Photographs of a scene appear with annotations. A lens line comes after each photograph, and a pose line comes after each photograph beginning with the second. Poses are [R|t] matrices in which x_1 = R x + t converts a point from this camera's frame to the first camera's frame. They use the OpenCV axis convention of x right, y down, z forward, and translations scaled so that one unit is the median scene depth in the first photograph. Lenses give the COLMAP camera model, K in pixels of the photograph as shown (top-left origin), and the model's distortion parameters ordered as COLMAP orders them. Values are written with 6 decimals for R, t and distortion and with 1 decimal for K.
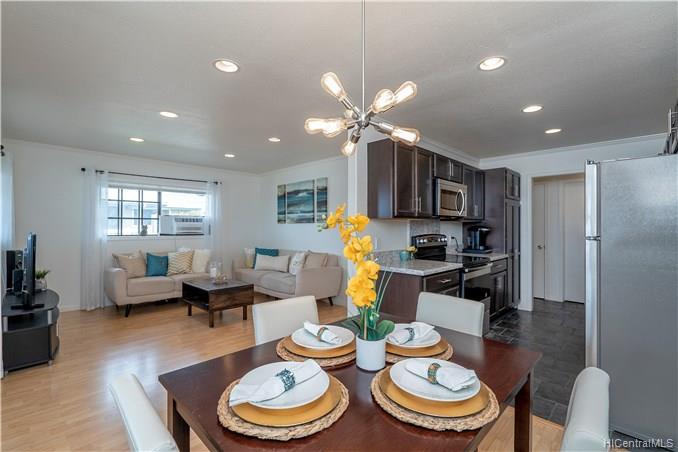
lens RADIAL K [[307.3, 0, 339.0], [0, 307.3, 226.0], [0, 0, 1]] dist [-0.000113, 0.000104]
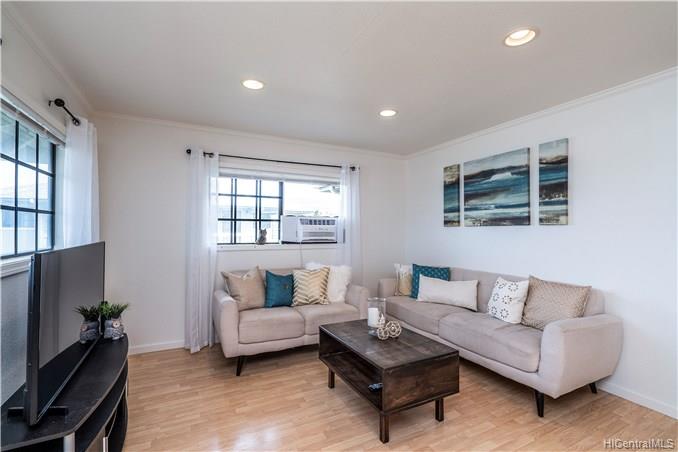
lens RADIAL K [[310.8, 0, 339.0], [0, 310.8, 226.0], [0, 0, 1]] dist [-0.000011, -0.000133]
pose [[0.948939, -0.002830, -0.315448, -0.235341], [-0.000582, 0.999942, -0.010719, -0.002747], [0.315460, 0.010355, 0.948882, 0.367253]]
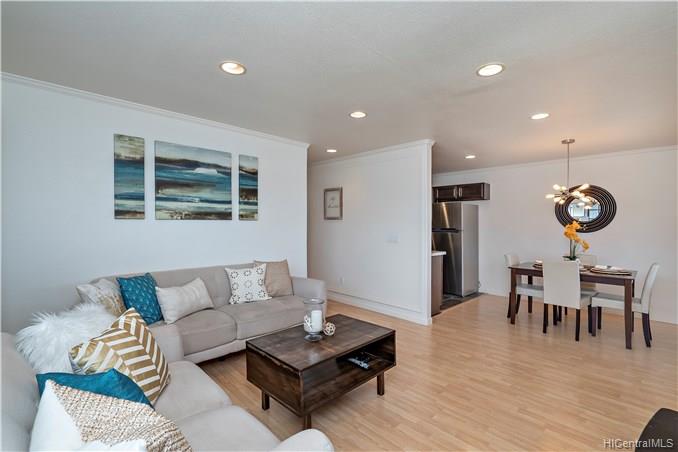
lens RADIAL K [[309.7, 0, 338.1], [0, 309.7, 218.0], [0, 0, 1]] dist [-0.000278, -0.000108]
pose [[0.017680, 0.016695, 0.999704, -0.742946], [-0.007911, 0.999832, -0.016557, -0.005354], [-0.999812, -0.007616, 0.017809, 0.775853]]
